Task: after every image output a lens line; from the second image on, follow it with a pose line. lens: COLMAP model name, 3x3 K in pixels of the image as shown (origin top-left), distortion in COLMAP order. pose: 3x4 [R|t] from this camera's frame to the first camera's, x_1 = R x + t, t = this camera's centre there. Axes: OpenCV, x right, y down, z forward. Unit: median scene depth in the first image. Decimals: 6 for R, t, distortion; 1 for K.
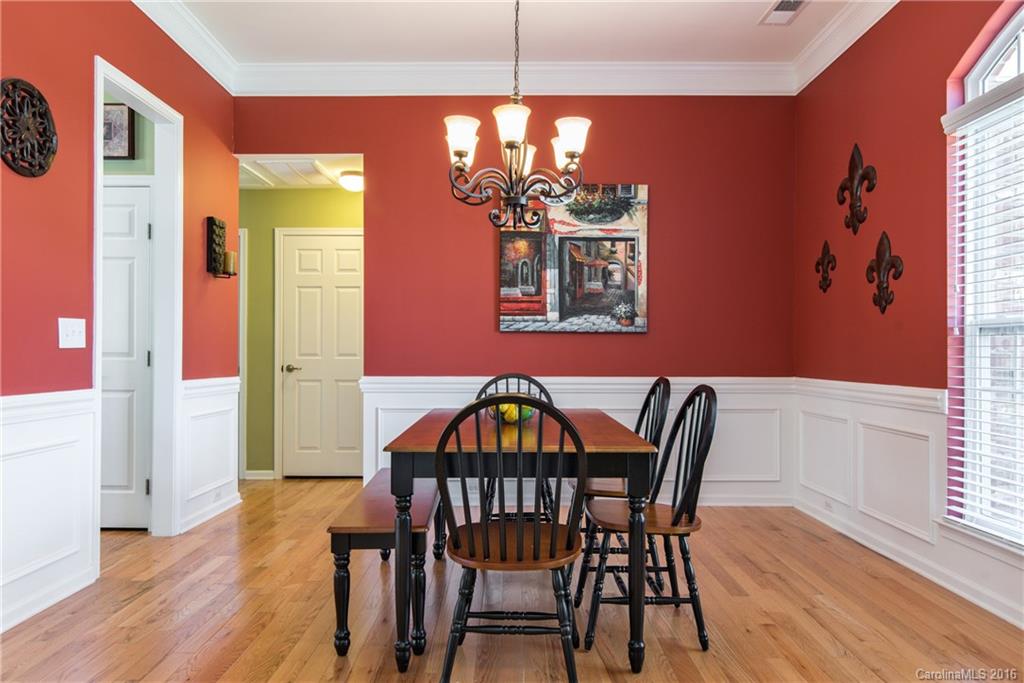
lens RADIAL K [[694.6, 0, 512.0], [0, 694.6, 341.5], [0, 0, 1]] dist [0.008636, 0.001244]
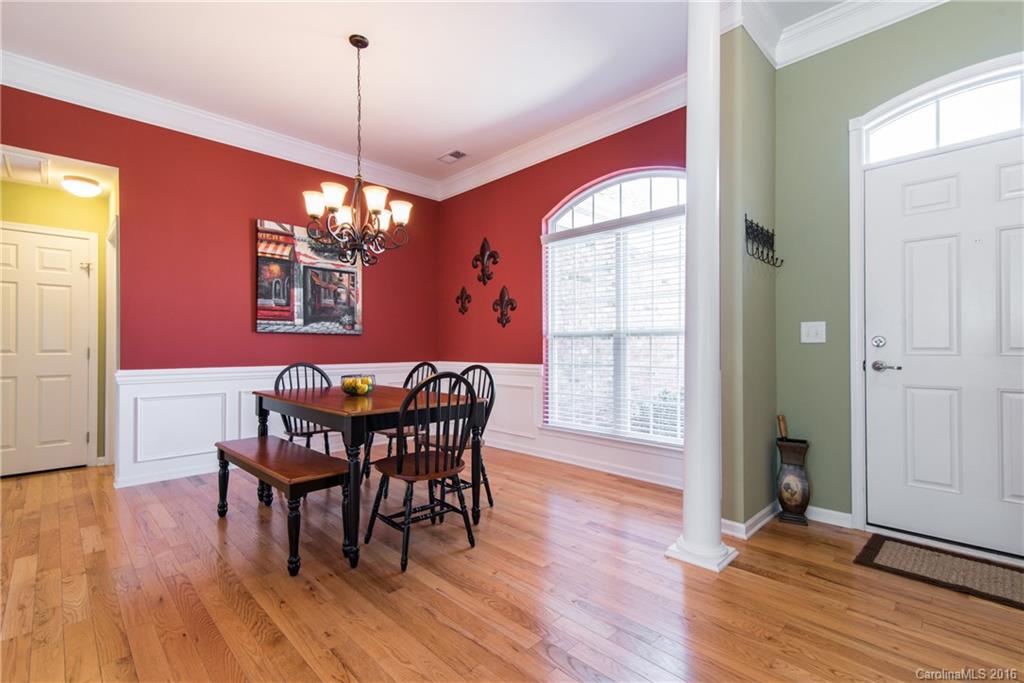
lens RADIAL K [[464.7, 0, 512.0], [0, 464.7, 336.2], [0, 0, 1]] dist [0.000106, 0.007150]
pose [[0.714398, 0.013663, 0.699606, -0.287926], [-0.007479, 0.999901, -0.011890, 0.000279], [-0.699700, 0.003262, 0.714430, 0.034498]]
